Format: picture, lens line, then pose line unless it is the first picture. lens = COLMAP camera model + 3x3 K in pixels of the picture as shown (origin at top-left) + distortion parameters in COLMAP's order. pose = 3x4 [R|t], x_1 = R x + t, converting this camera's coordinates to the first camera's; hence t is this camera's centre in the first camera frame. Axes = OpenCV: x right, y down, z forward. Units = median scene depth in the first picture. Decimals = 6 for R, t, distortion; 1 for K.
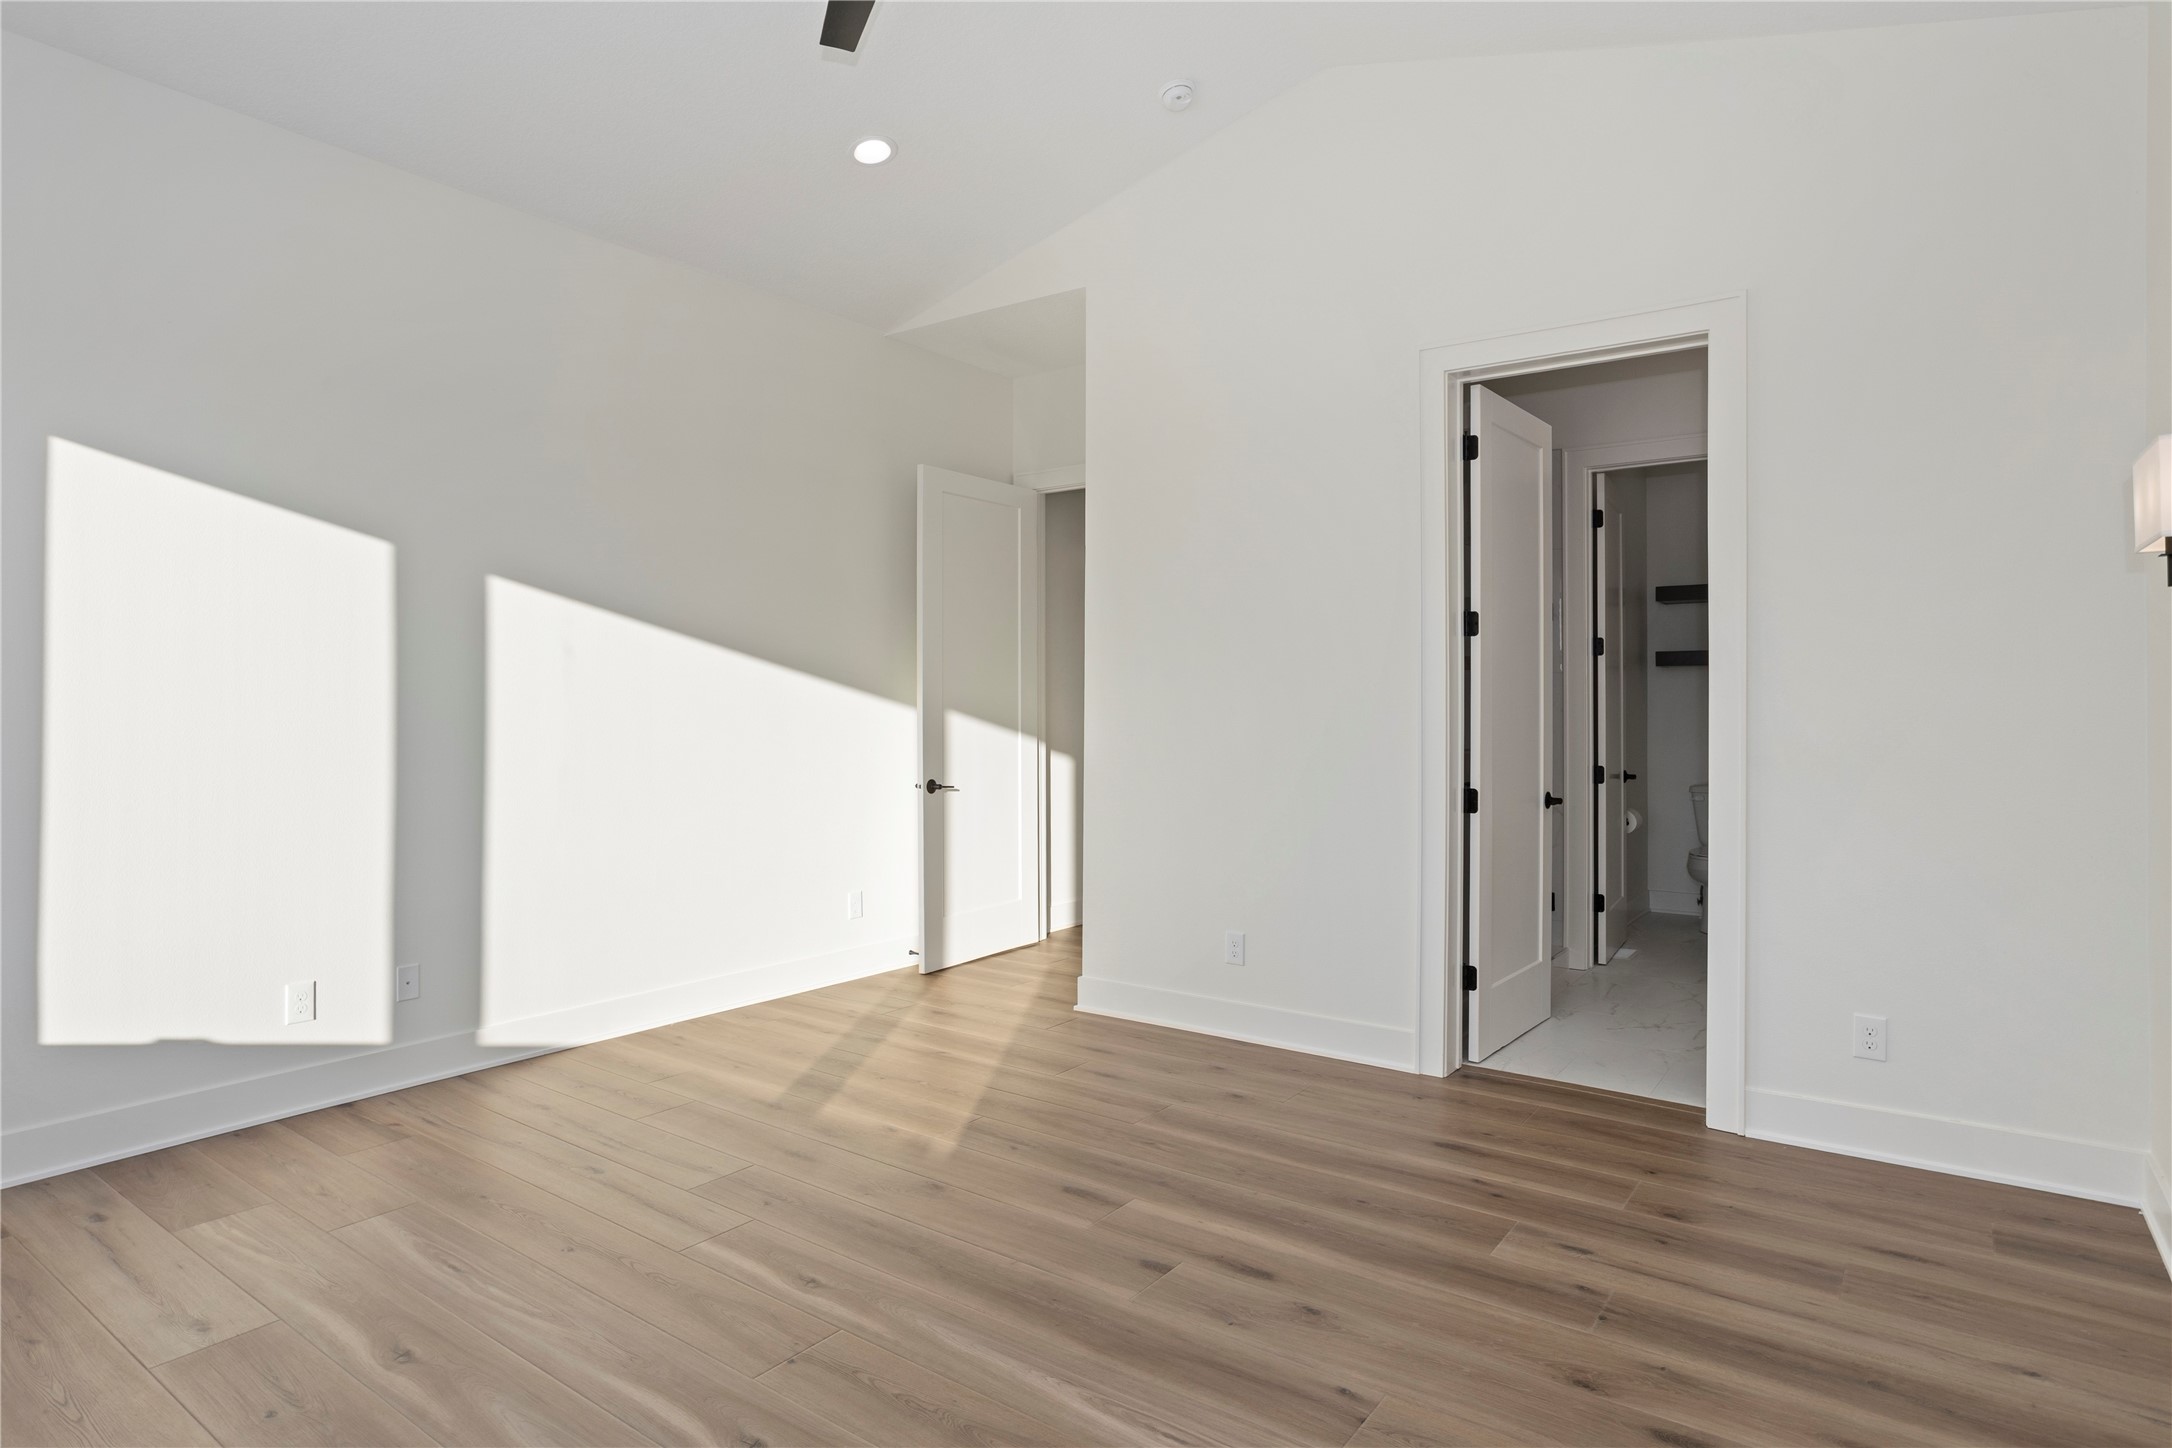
lens RADIAL K [[1200.3, 0, 1081.1], [0, 1200.3, 708.4], [0, 0, 1]] dist [-0.017736, 0.016574]
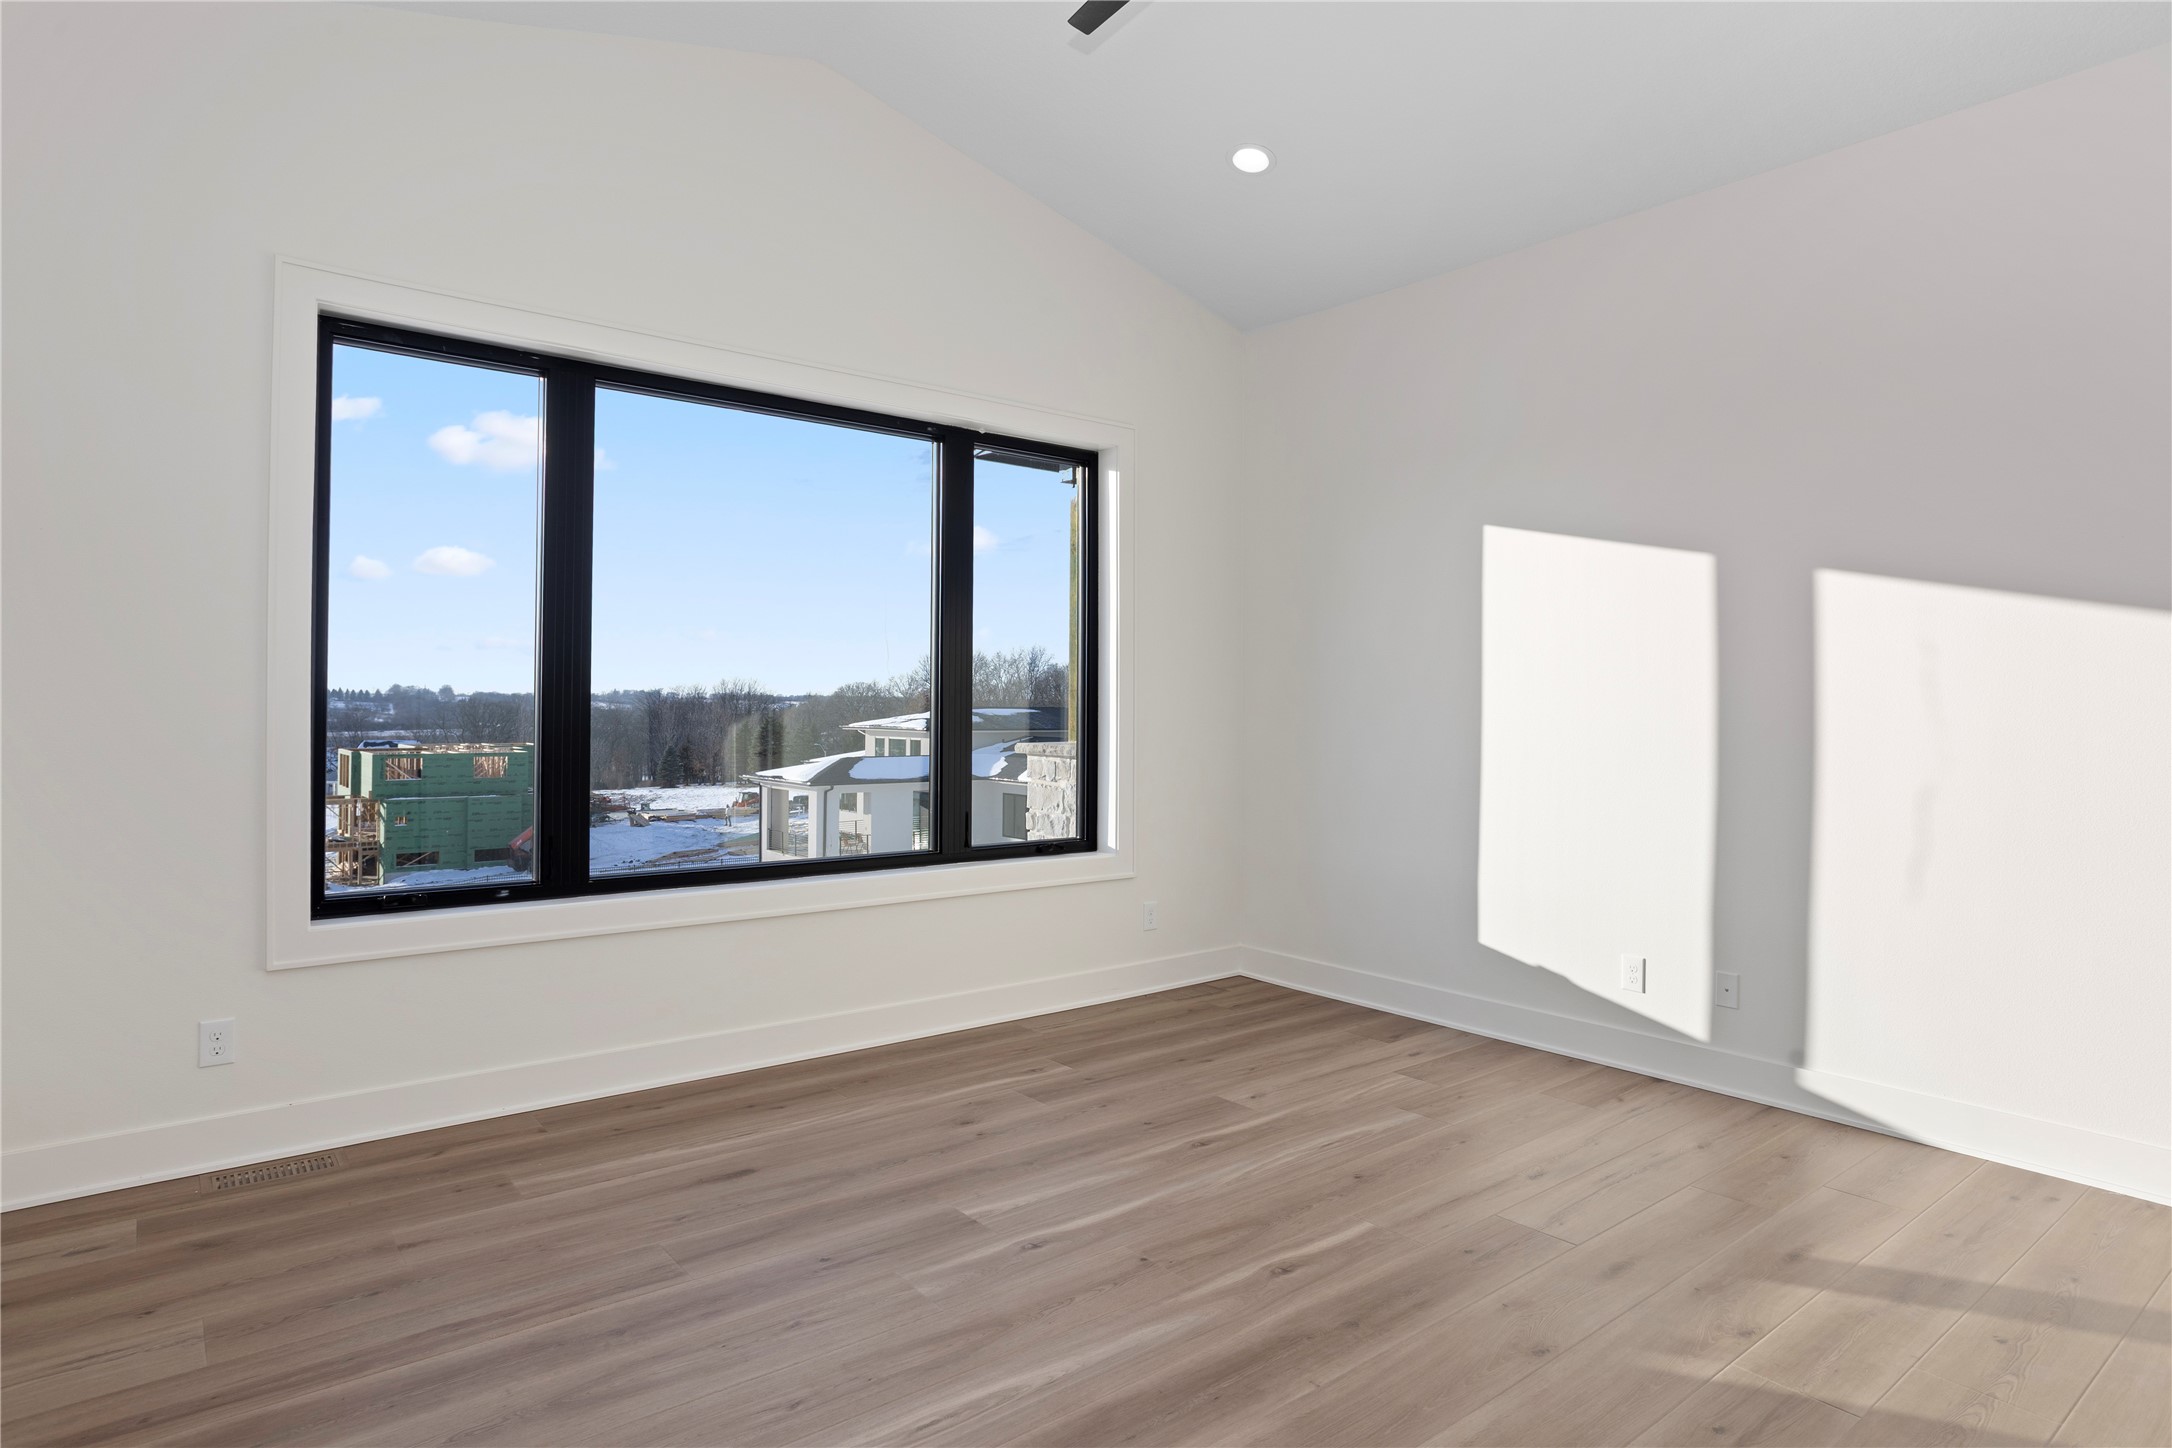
lens RADIAL K [[1200.3, 0, 1081.1], [0, 1200.3, 708.4], [0, 0, 1]] dist [-0.017736, 0.016574]
pose [[-0.243846, 0.000933, -0.969814, 0.598326], [-0.014288, 0.999888, 0.004555, -0.004070], [0.969709, 0.014968, -0.243805, 0.789970]]
